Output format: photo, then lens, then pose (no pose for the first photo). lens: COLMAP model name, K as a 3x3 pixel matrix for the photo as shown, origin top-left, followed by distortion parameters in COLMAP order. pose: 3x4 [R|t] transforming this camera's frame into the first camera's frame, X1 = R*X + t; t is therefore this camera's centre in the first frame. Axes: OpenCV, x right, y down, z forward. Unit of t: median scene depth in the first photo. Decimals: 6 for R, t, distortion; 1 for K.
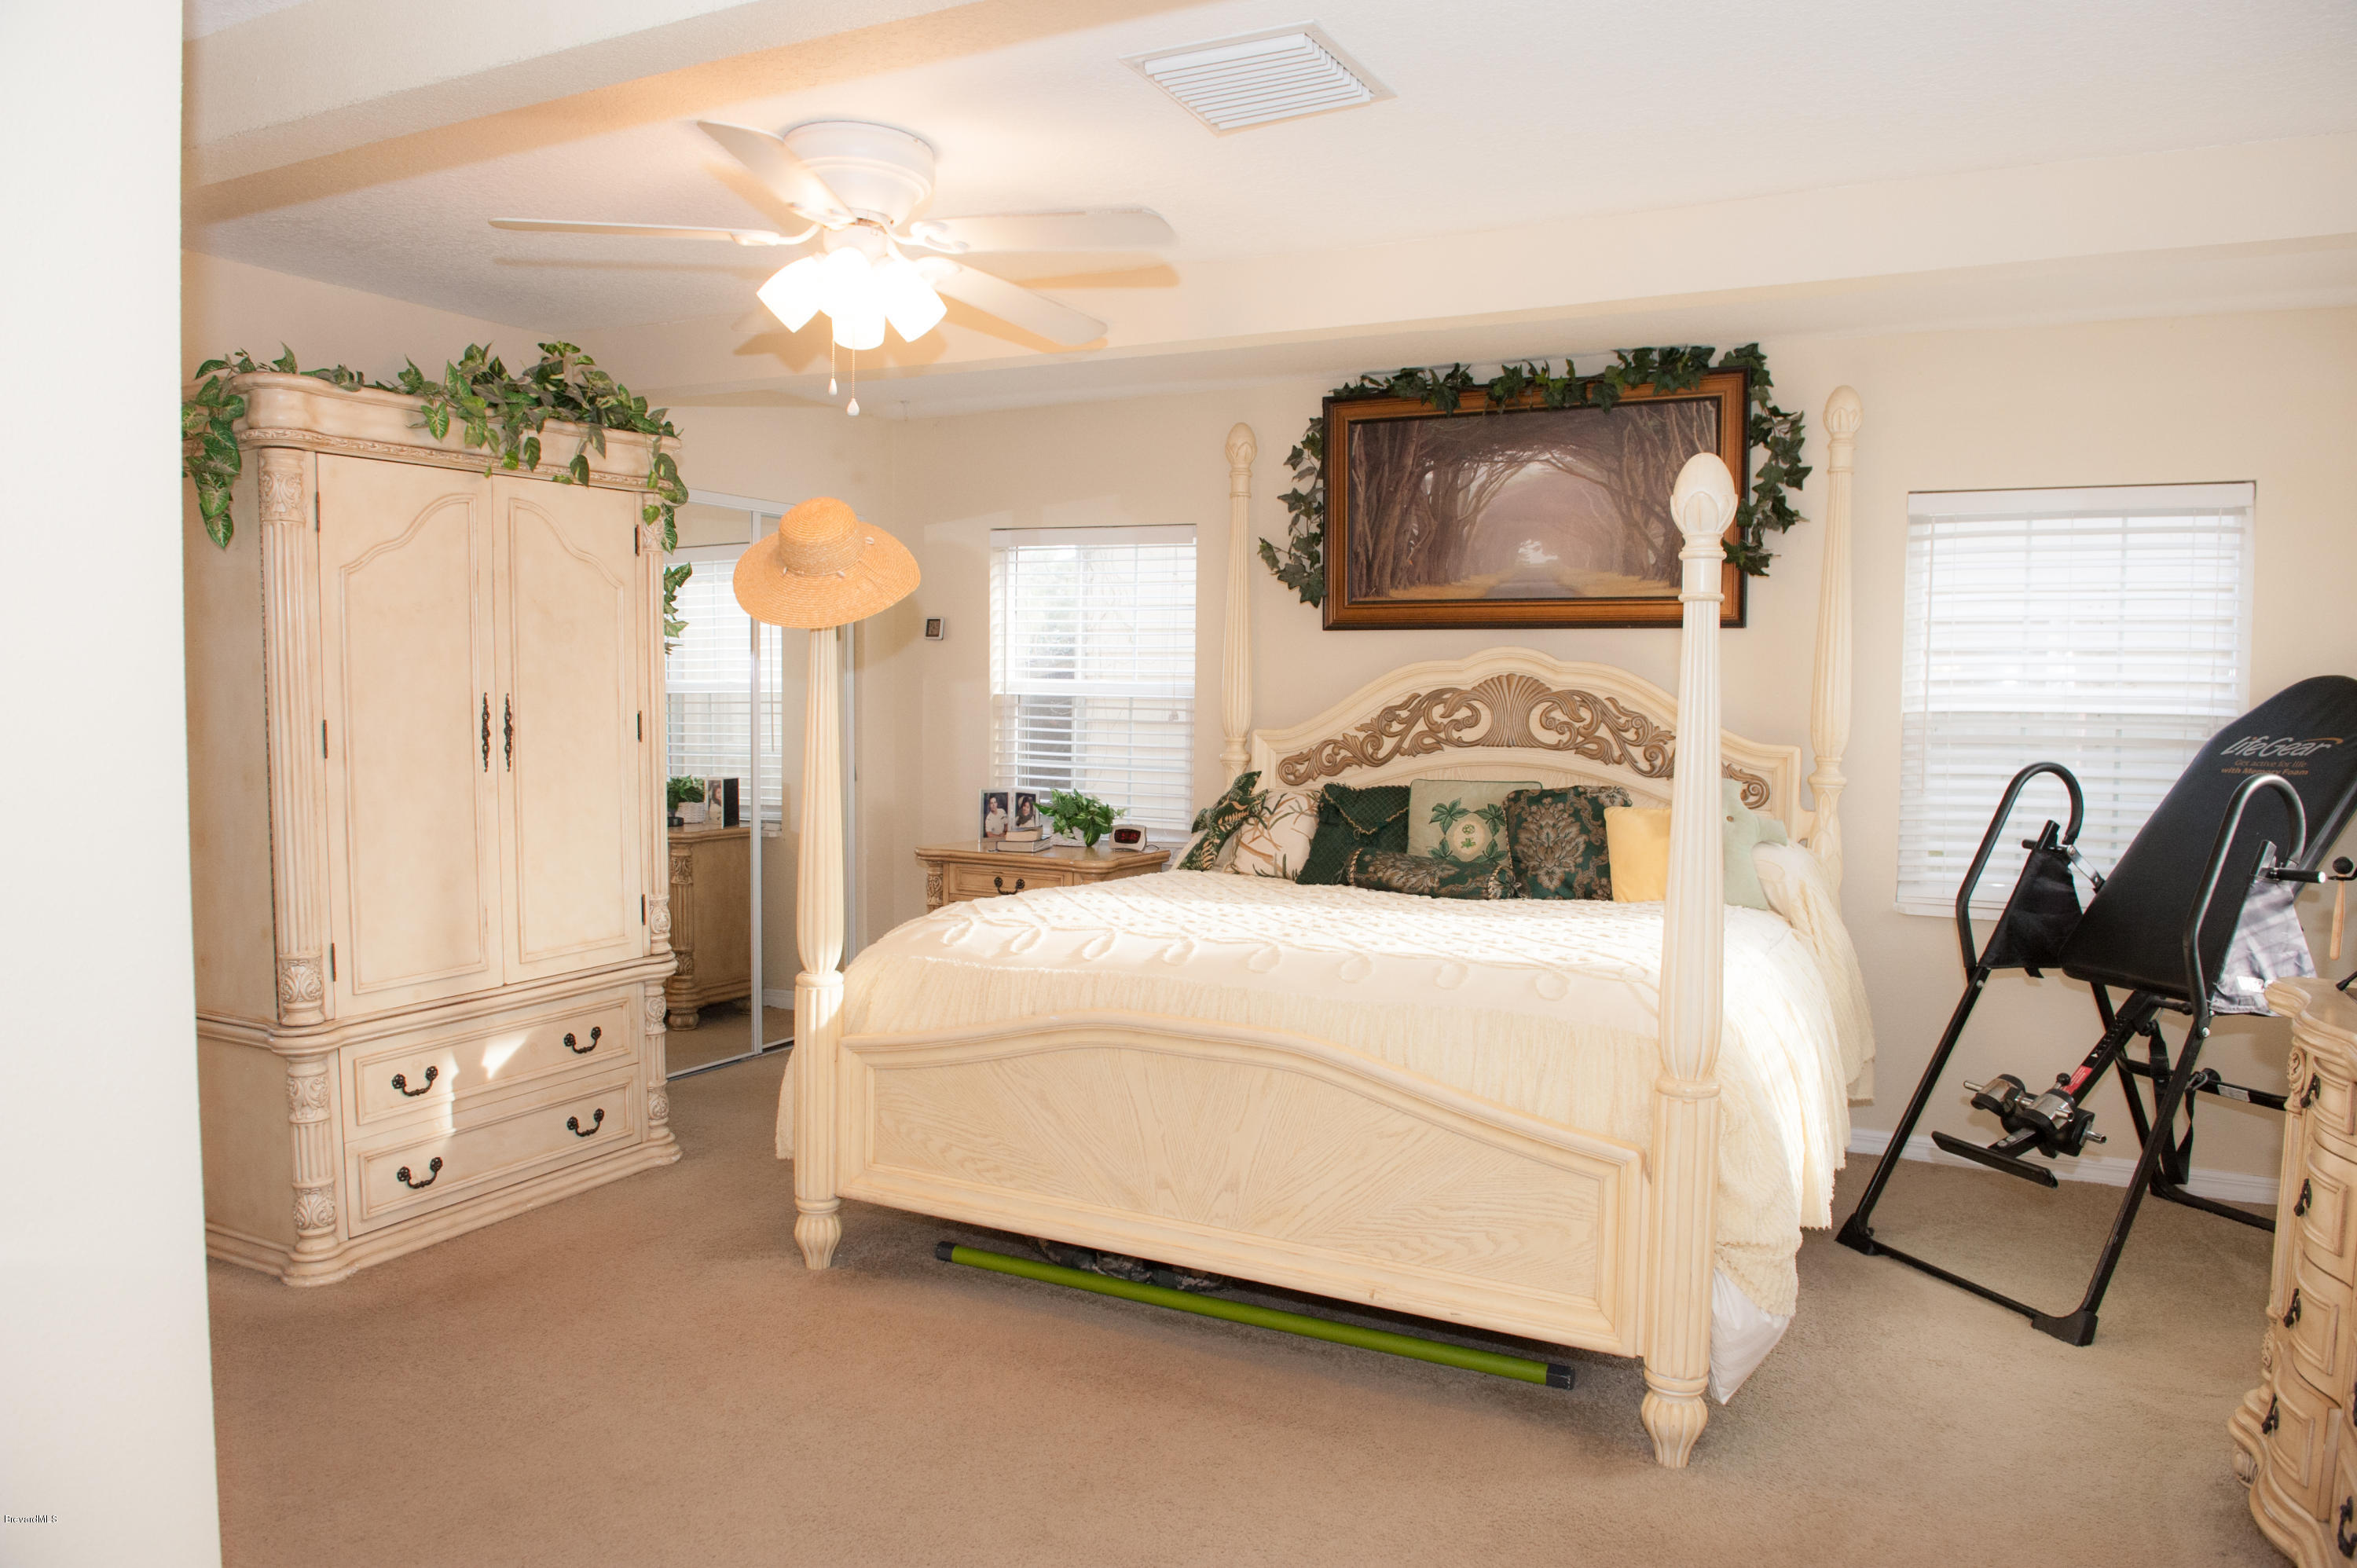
lens RADIAL K [[1621.3, 0, 1175.5], [0, 1621.3, 751.4], [0, 0, 1]] dist [-0.033474, -0.006714]
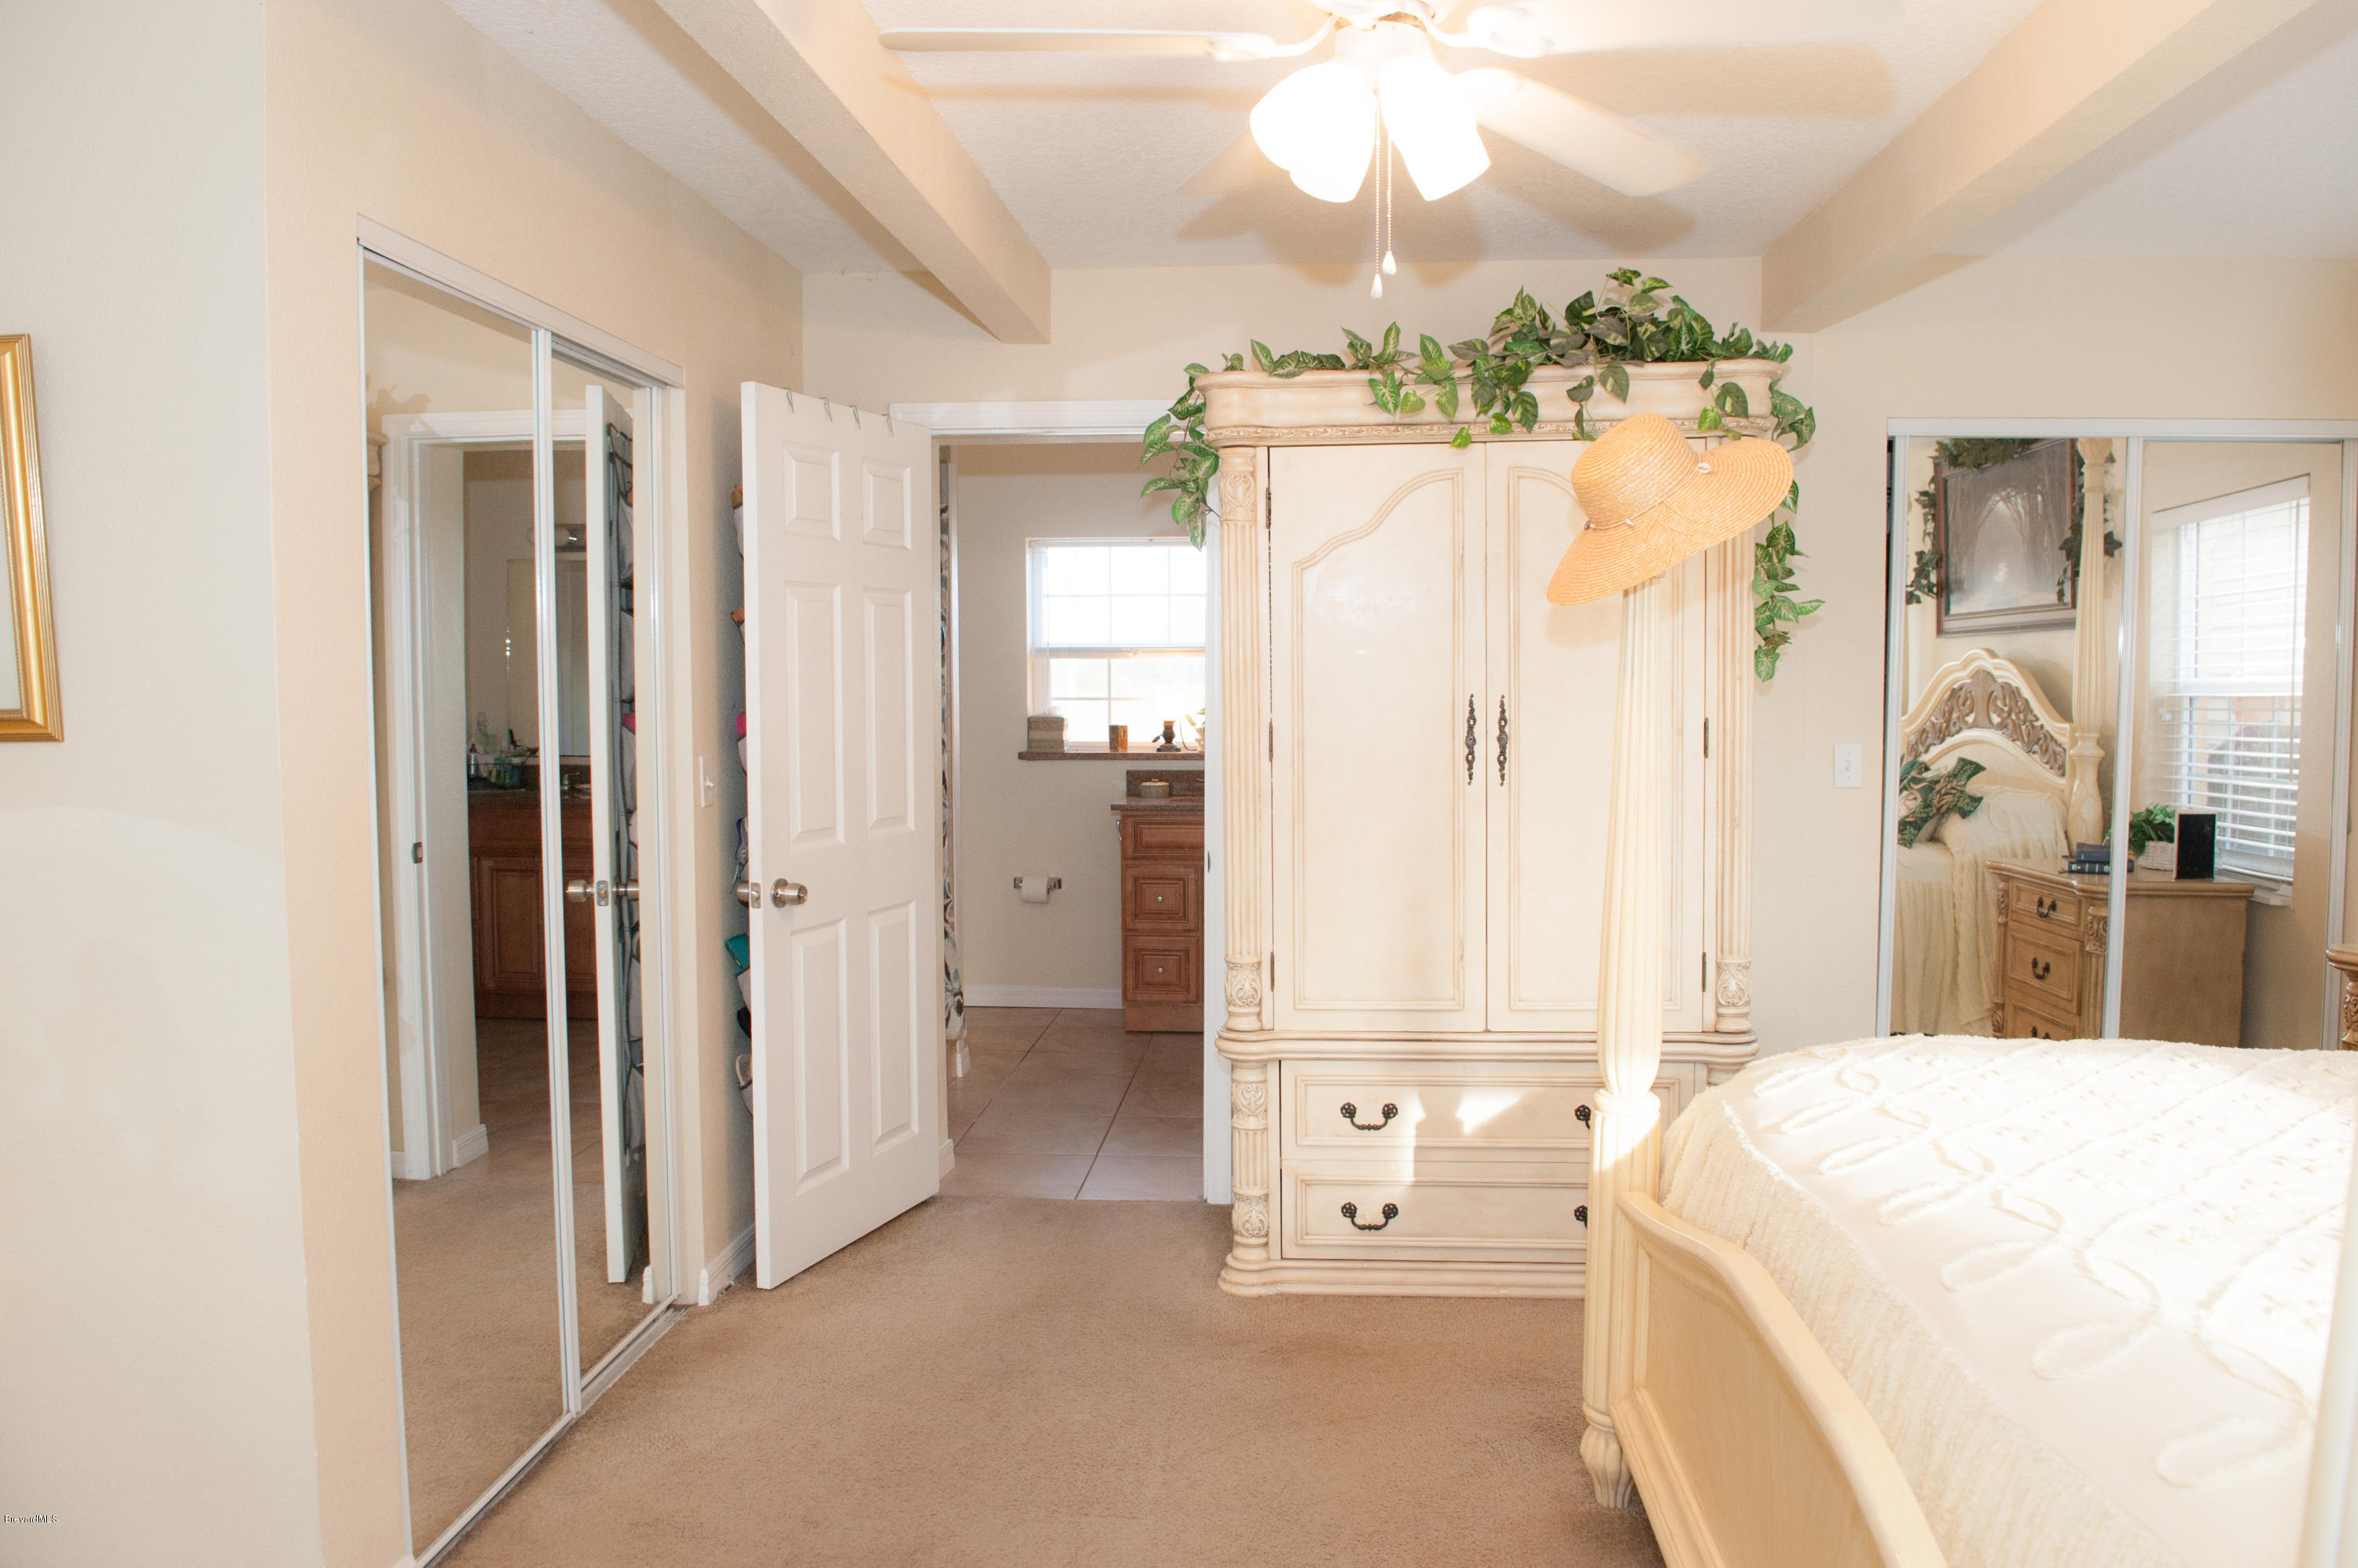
lens RADIAL K [[1622.0, 0, 1176.0], [0, 1622.0, 751.4], [0, 0, 1]] dist [-0.033474, -0.006714]
pose [[0.400540, 0.040090, -0.915402, 0.321803], [-0.034614, 0.998991, 0.028605, -0.025795], [0.915625, 0.020228, 0.401524, 0.513975]]
